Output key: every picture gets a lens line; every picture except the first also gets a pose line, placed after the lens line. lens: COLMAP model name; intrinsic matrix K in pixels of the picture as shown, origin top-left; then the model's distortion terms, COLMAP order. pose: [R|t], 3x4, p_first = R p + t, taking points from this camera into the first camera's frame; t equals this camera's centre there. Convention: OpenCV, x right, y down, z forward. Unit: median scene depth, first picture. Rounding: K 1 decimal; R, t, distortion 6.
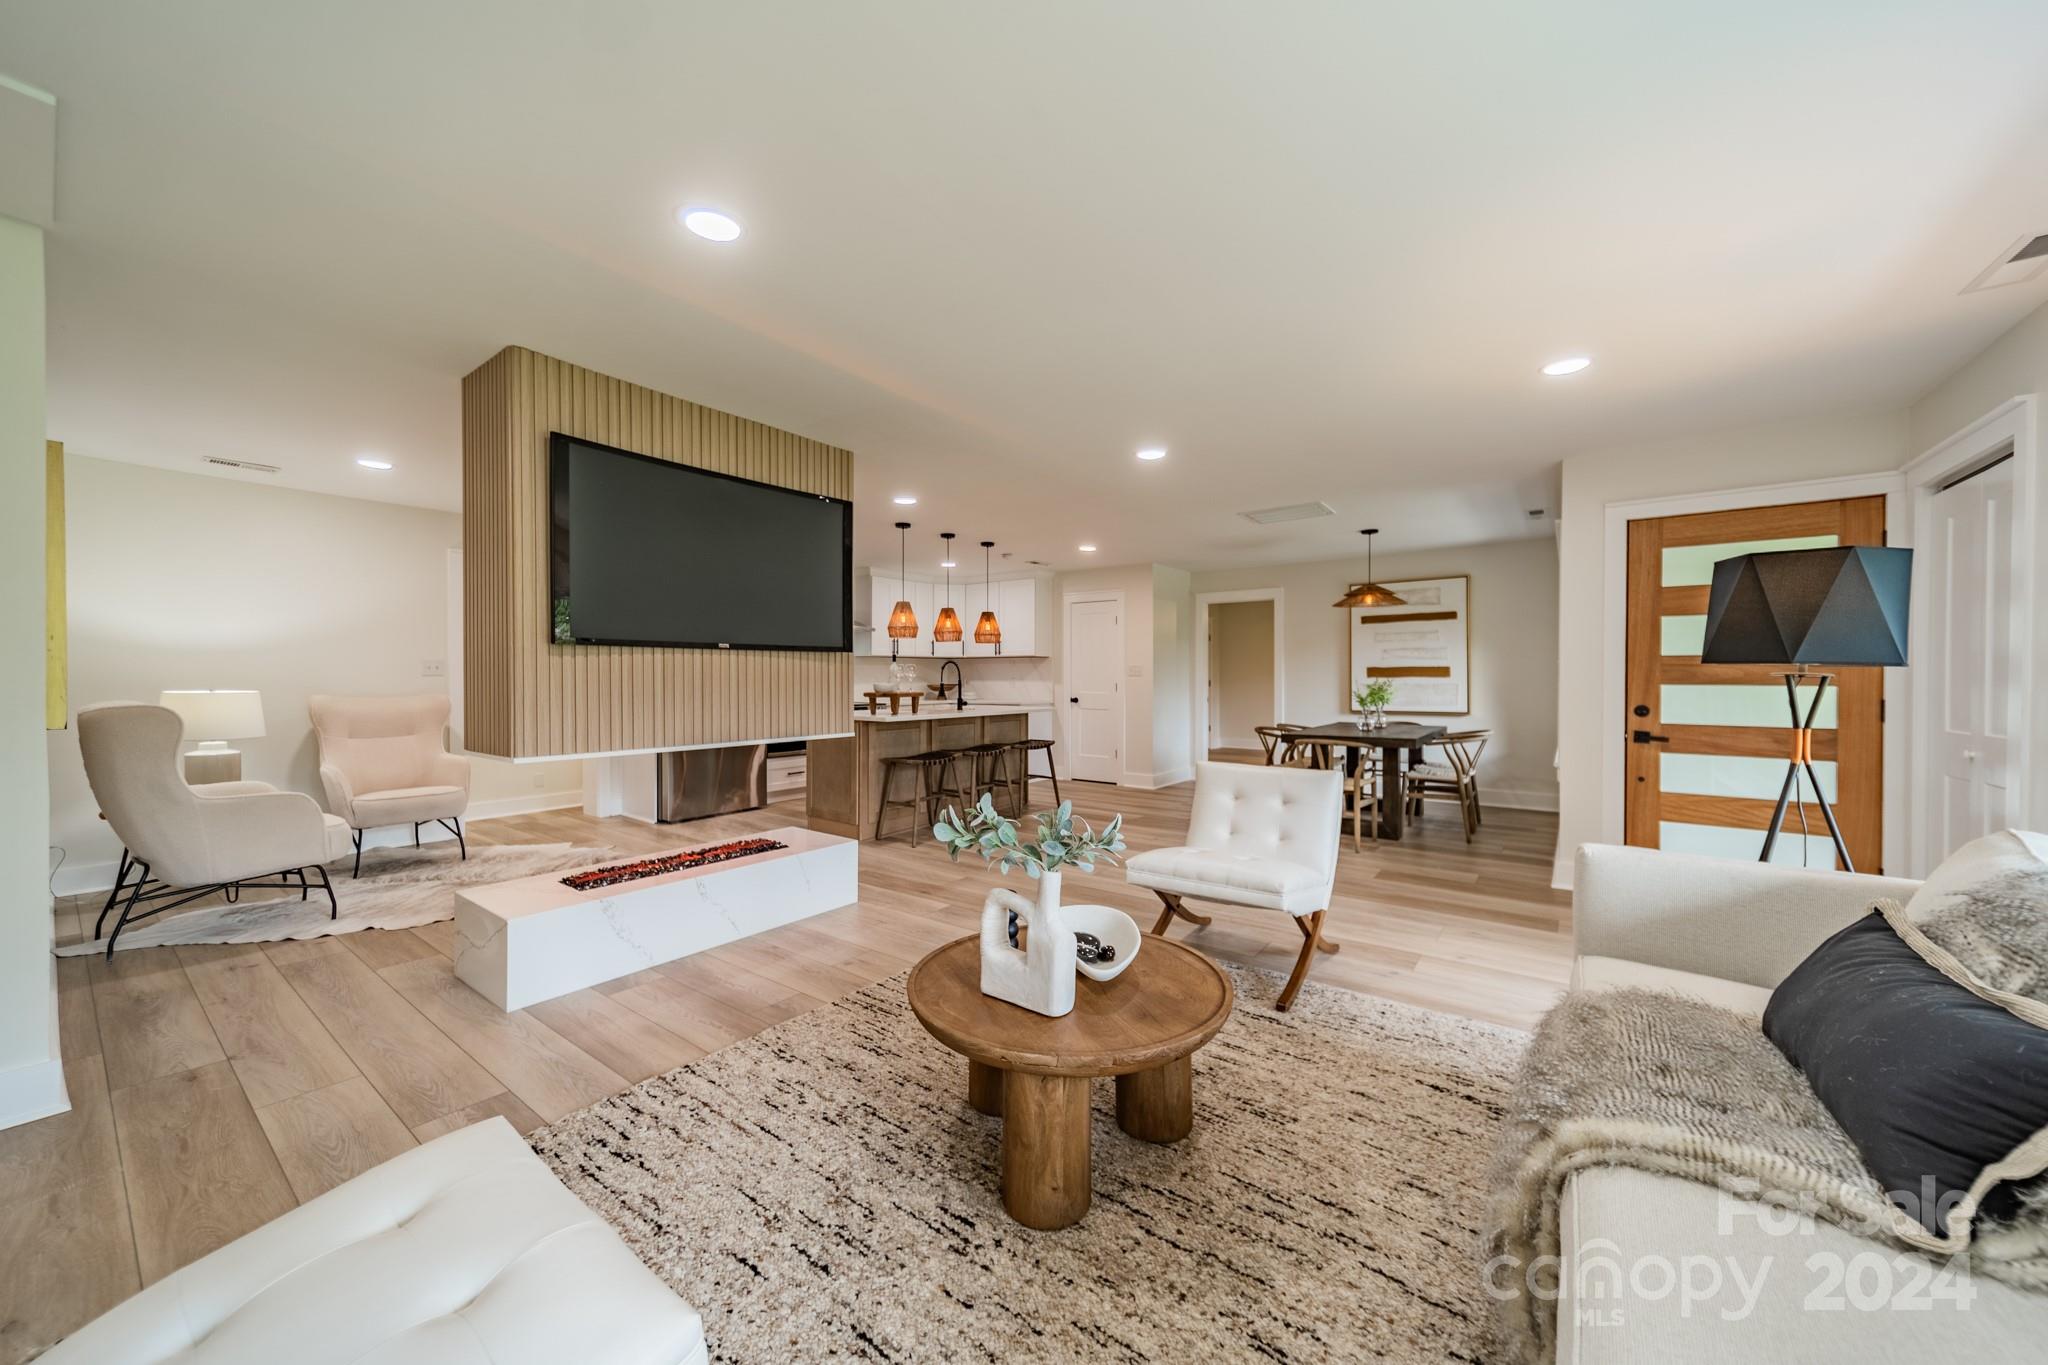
lens RADIAL K [[729.7, 0, 1031.4], [0, 729.7, 681.2], [0, 0, 1]] dist [0.010959, -0.000339]
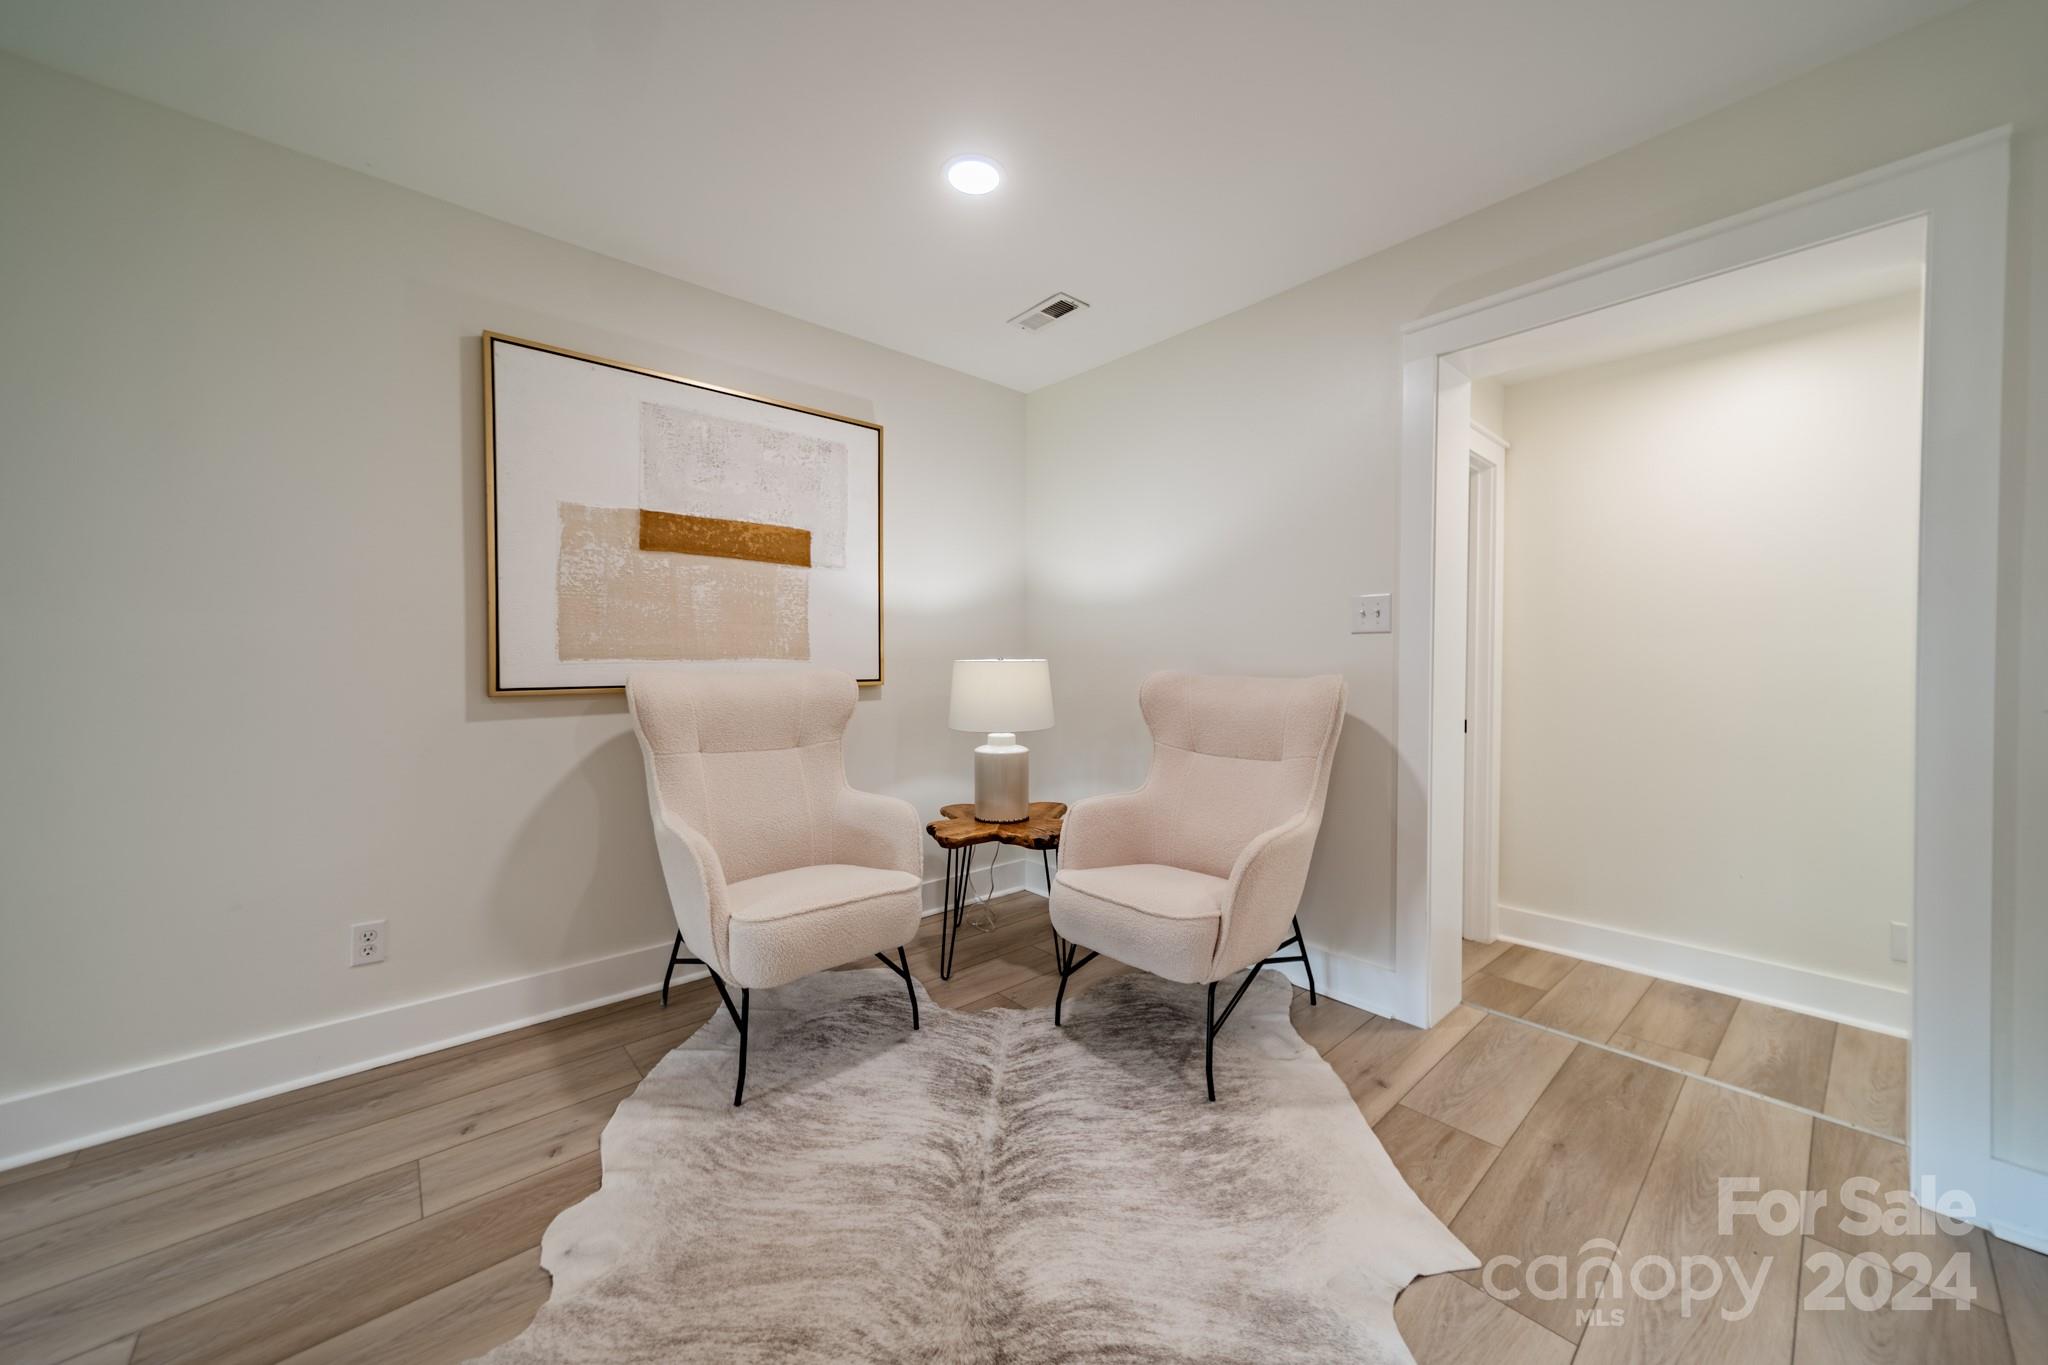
lens RADIAL K [[729.7, 0, 1023.8], [0, 729.7, 667.8], [0, 0, 1]] dist [0.010959, -0.000339]
pose [[-0.202850, 0.008017, -0.979177, -0.567415], [-0.011978, 0.999871, 0.010667, 0.018868], [0.979137, 0.013892, -0.202728, 1.470789]]
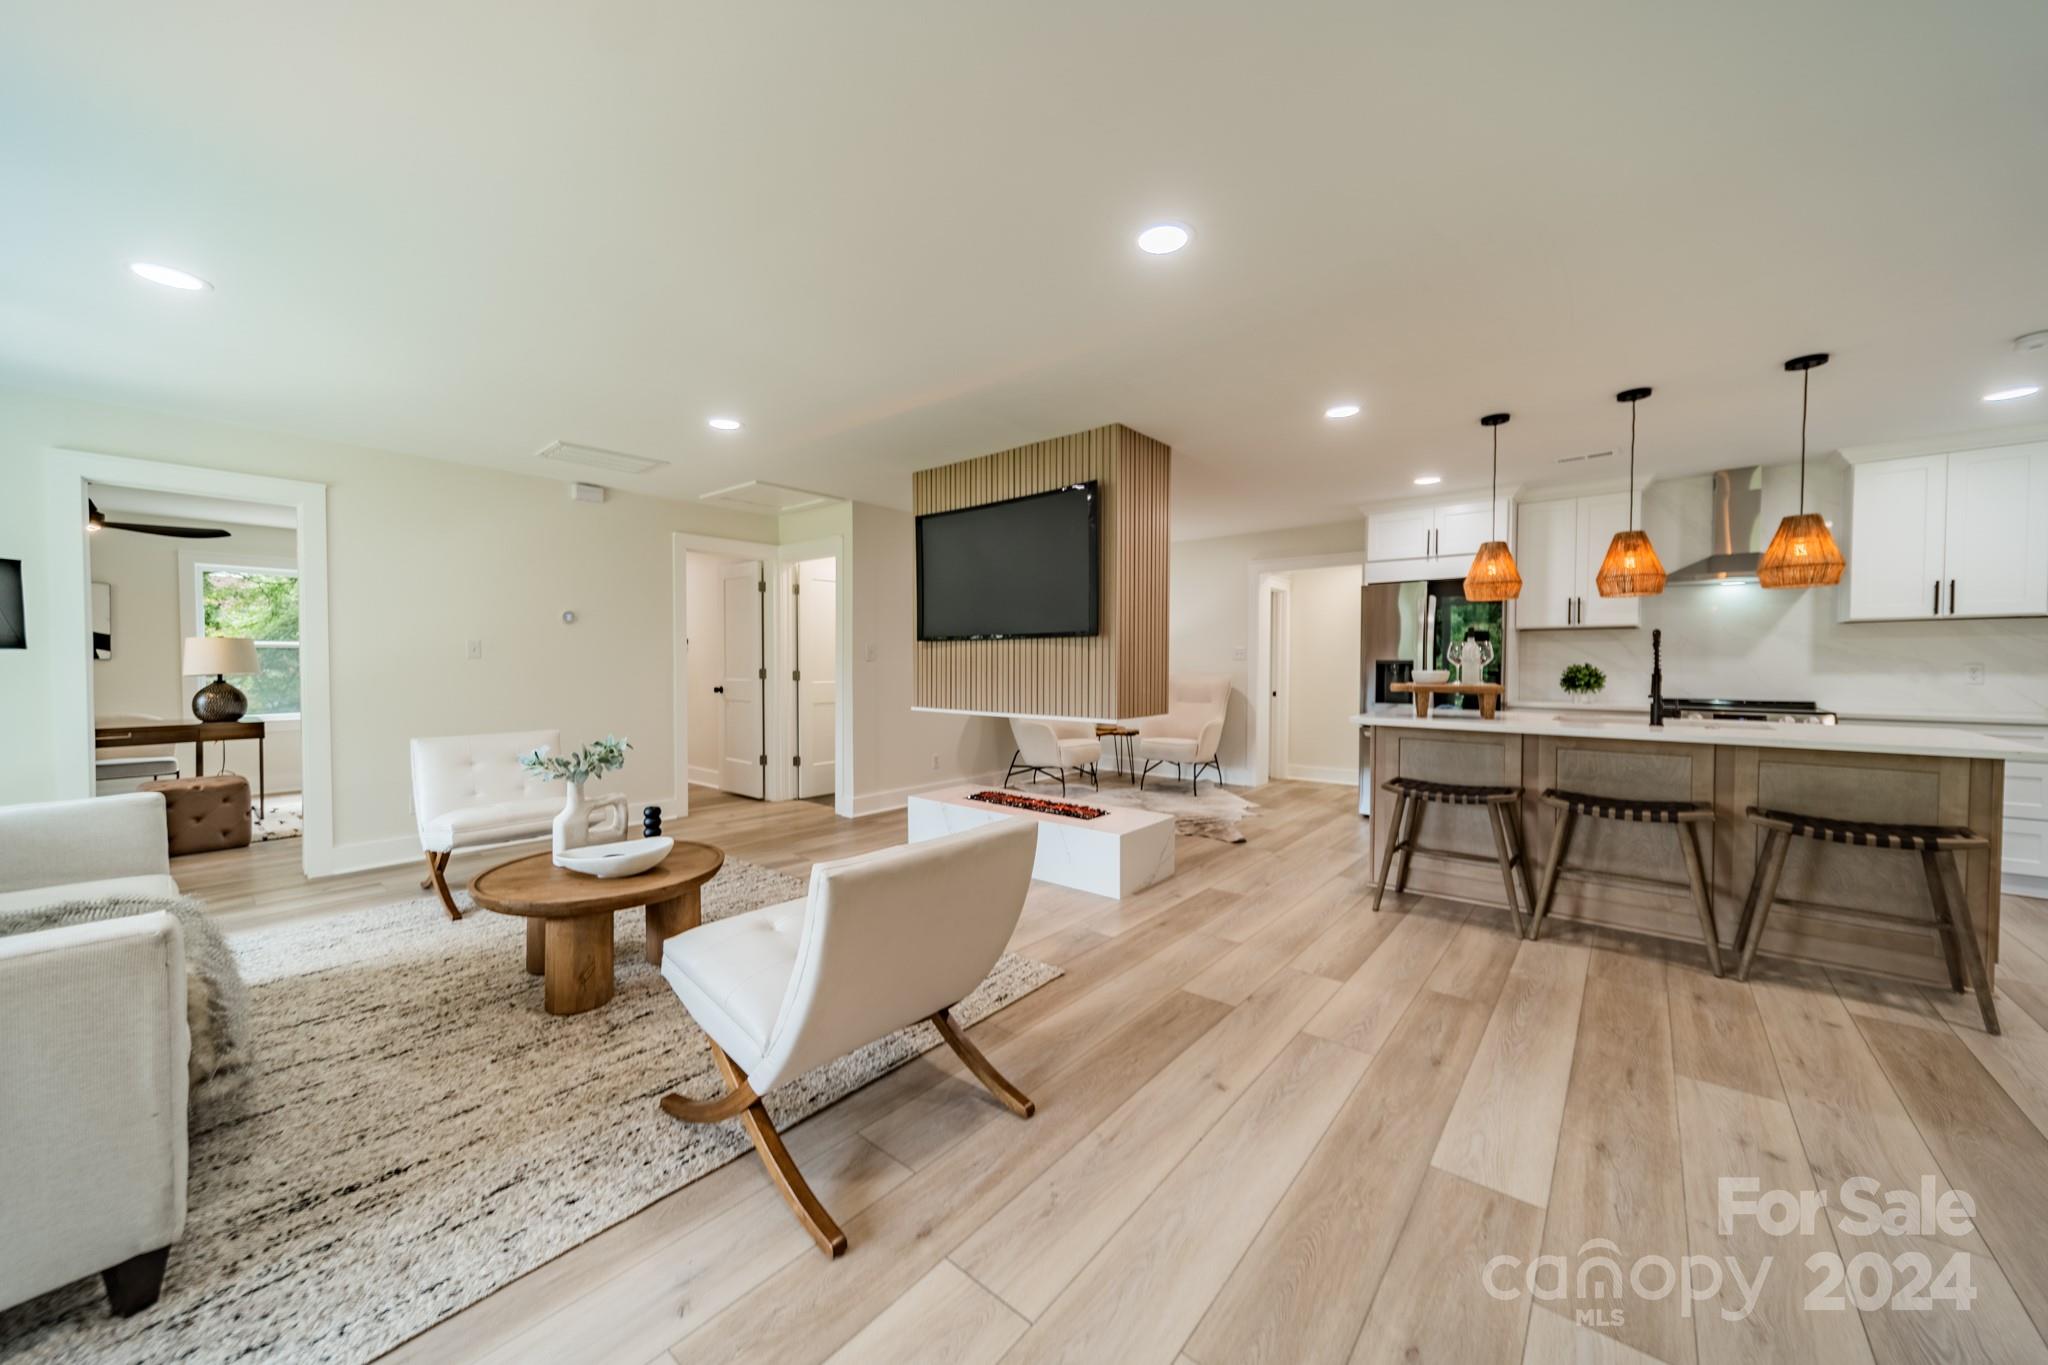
lens RADIAL K [[729.7, 0, 1025.2], [0, 729.7, 678.8], [0, 0, 1]] dist [0.010959, -0.000339]
pose [[-0.062981, 0.025367, -0.997692, 0.872418], [-0.006034, 0.999649, 0.025798, -0.008944], [0.997997, 0.007645, -0.062805, 1.159689]]
